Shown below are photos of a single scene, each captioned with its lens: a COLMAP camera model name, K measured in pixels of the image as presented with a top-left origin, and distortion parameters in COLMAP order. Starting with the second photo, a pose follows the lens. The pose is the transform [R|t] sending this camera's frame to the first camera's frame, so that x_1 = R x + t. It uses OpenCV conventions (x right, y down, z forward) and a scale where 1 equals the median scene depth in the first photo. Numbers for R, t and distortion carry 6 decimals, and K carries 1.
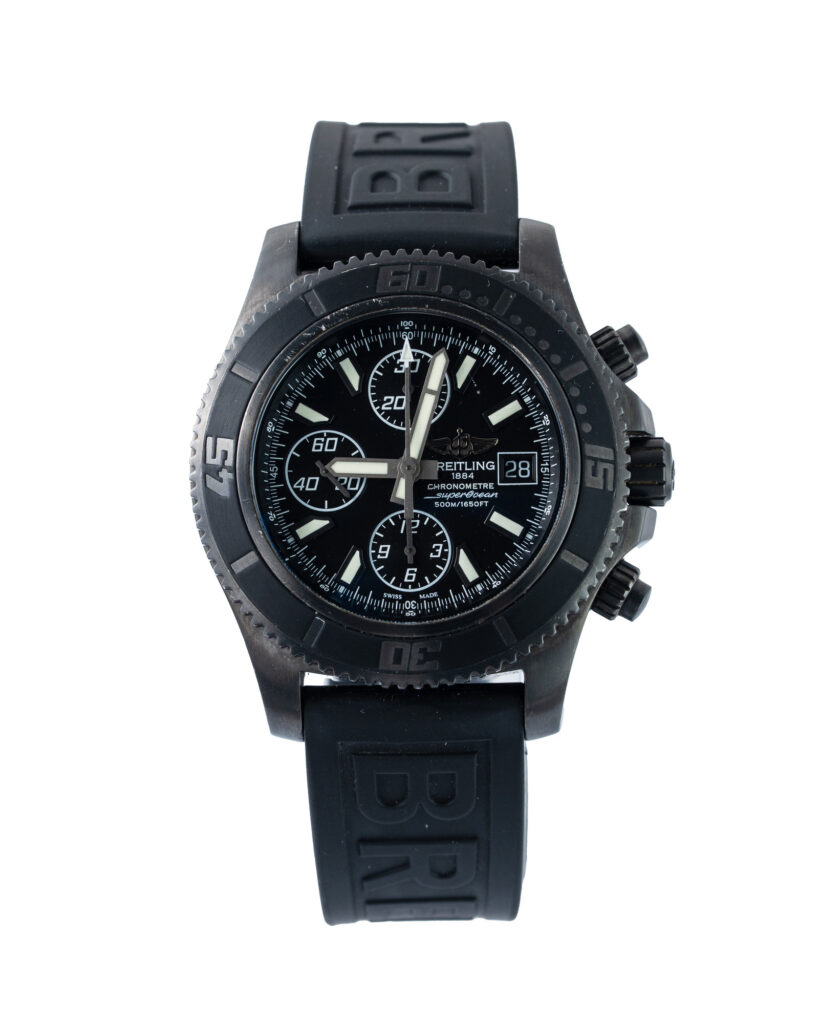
lens RADIAL K [[4178.9, 0, 409.5], [0, 4178.9, 512.0], [0, 0, 1]] dist [-0.988683, -2.137281]
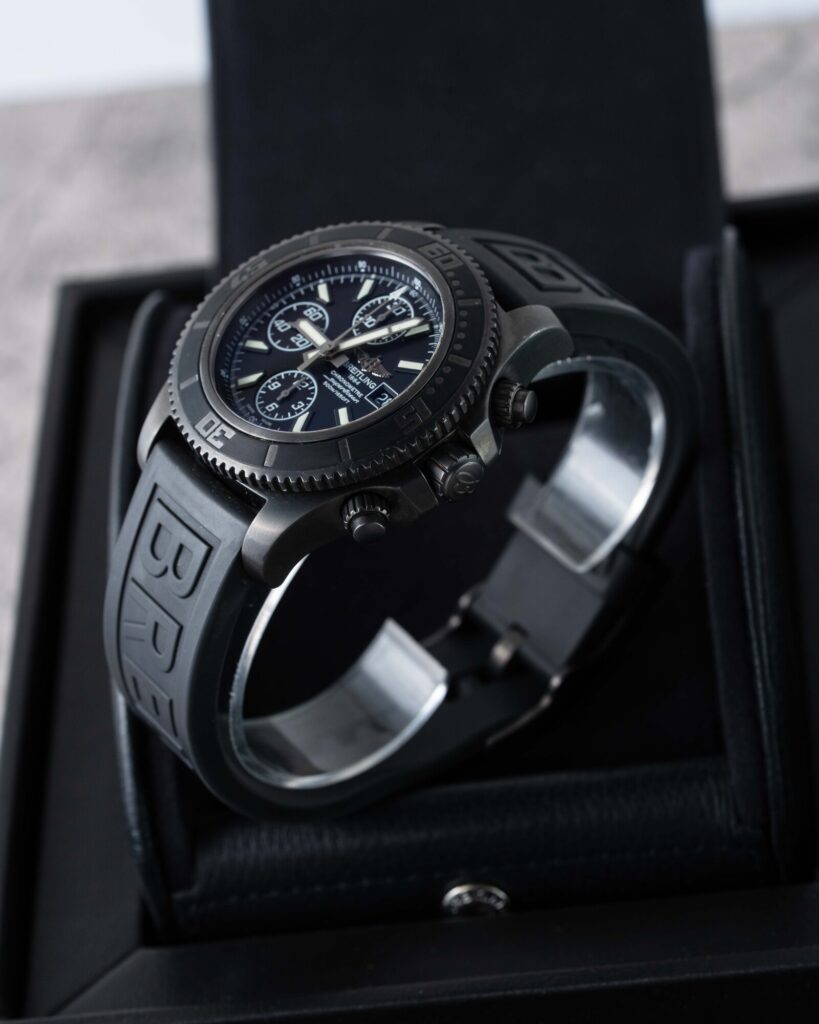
lens RADIAL K [[4178.9, 0, 409.5], [0, 4178.9, 512.0], [0, 0, 1]] dist [-0.988683, -2.137281]
pose [[0.594681, 0.540542, -0.595121, 0.807672], [-0.738515, 0.659825, -0.138658, 0.183288], [0.317725, 0.521963, 0.791584, 0.012276]]
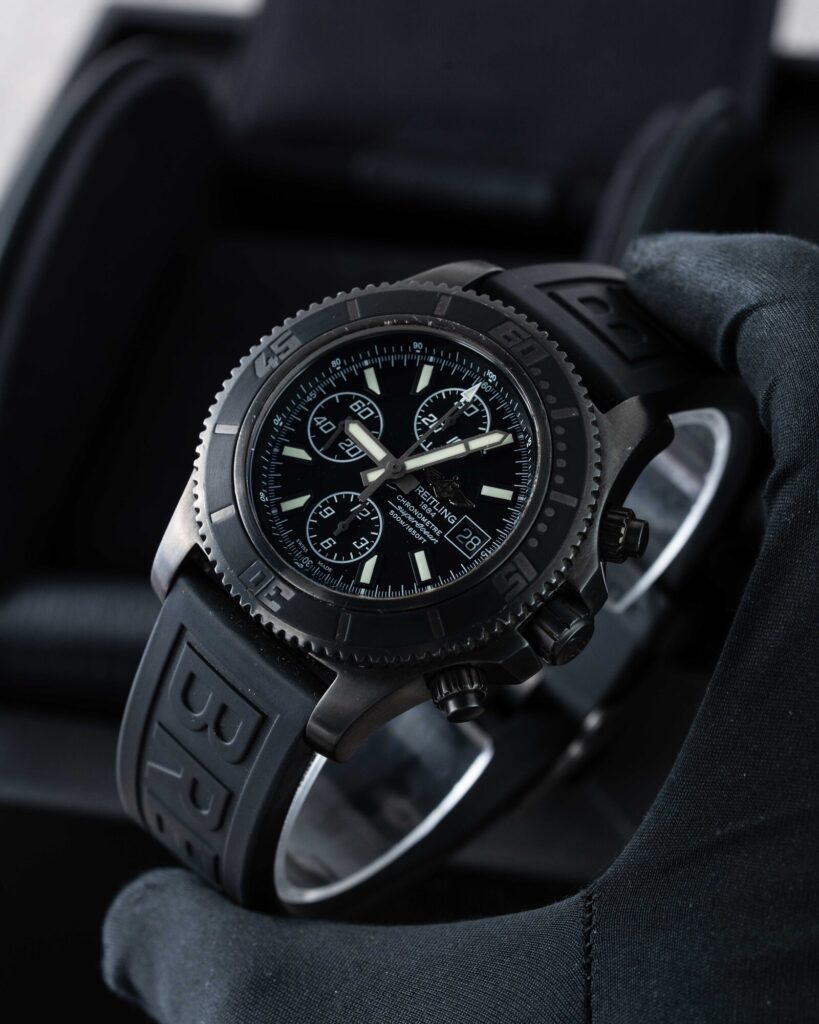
lens RADIAL K [[4178.9, 0, 409.5], [0, 4178.9, 512.0], [0, 0, 1]] dist [-0.988683, -2.137281]
pose [[0.688429, 0.640905, -0.339568, 0.371229], [-0.695921, 0.715584, -0.060285, 0.059116], [0.204352, 0.277814, 0.938648, 0.001024]]
